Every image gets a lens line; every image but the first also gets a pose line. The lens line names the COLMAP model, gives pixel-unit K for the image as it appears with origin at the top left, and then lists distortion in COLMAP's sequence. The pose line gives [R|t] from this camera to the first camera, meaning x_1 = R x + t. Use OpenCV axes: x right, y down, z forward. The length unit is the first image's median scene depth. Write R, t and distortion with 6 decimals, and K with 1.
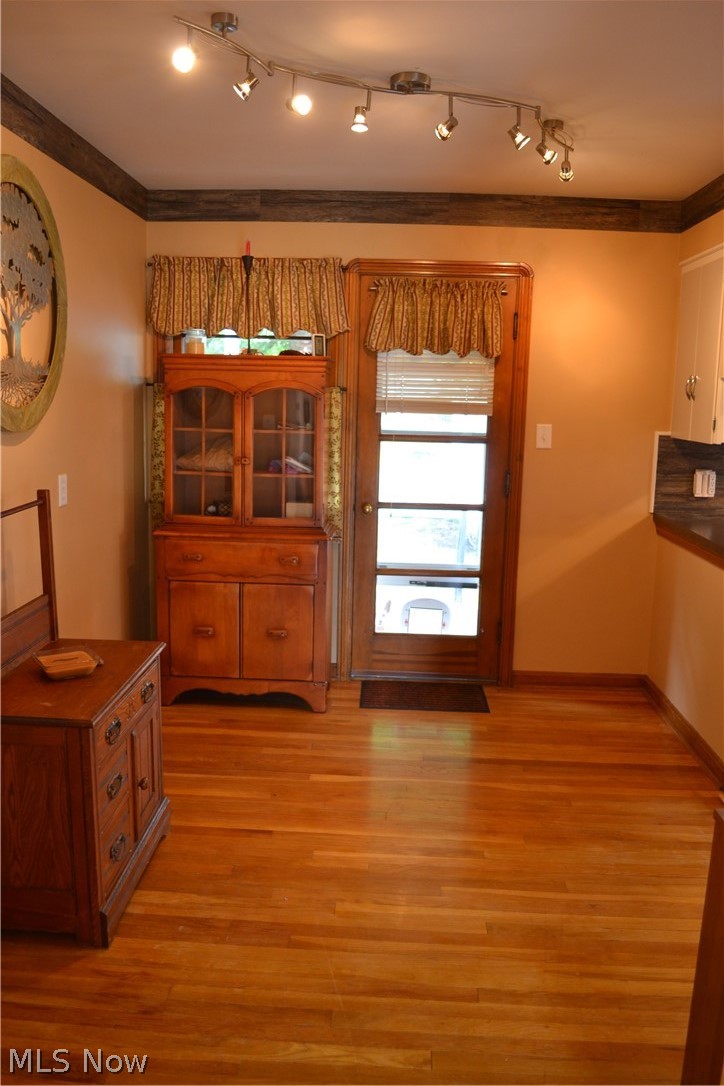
lens RADIAL K [[861.2, 0, 362.0], [0, 861.2, 543.0], [0, 0, 1]] dist [-0.079111, 0.002304]
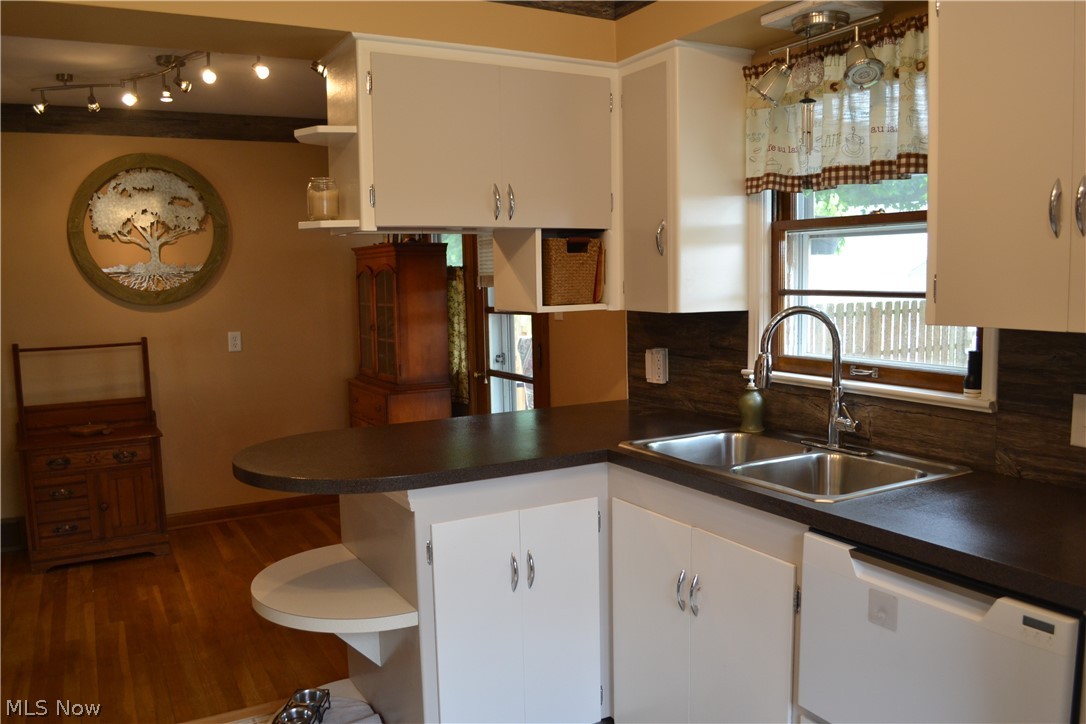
lens RADIAL K [[861.2, 0, 524.3], [0, 861.2, 363.9], [0, 0, 1]] dist [-0.079111, 0.002304]
pose [[0.525127, 0.052367, -0.849411, 1.472995], [-0.110214, 0.993884, -0.006863, -0.078027], [0.843857, 0.097221, 0.527687, 0.716487]]
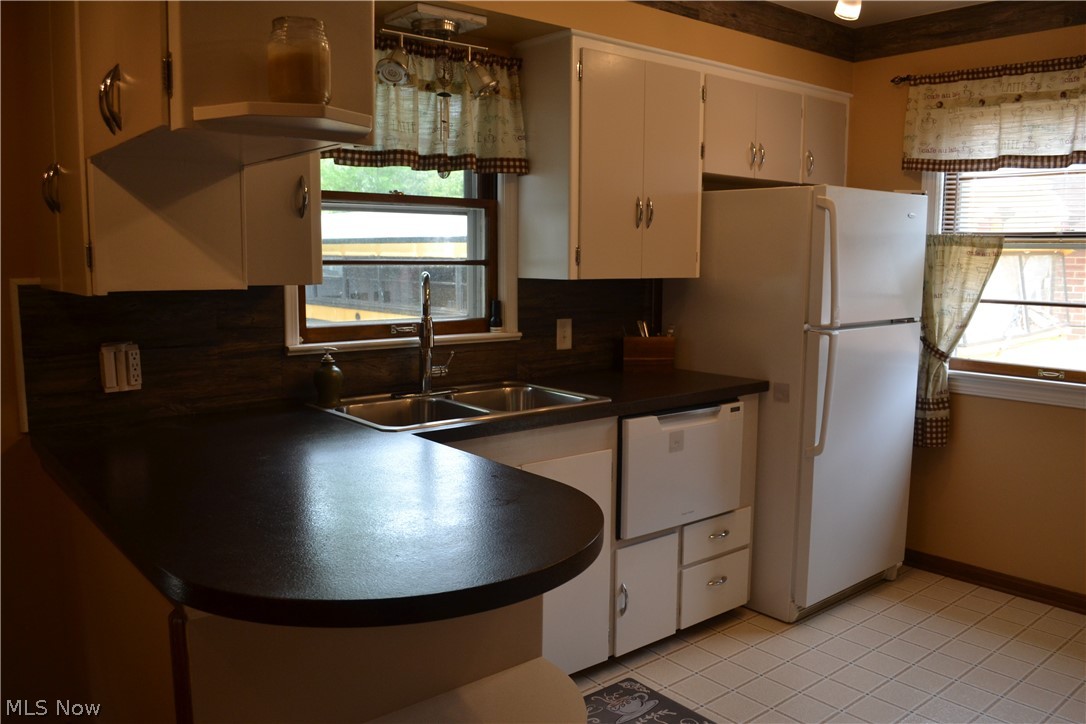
lens RADIAL K [[861.2, 0, 524.3], [0, 861.2, 363.9], [0, 0, 1]] dist [-0.079111, 0.002304]
pose [[0.756005, -0.102518, 0.646488, 0.359999], [0.136381, 0.990654, -0.002390, -0.050991], [-0.640200, 0.089975, 0.762921, 0.599517]]
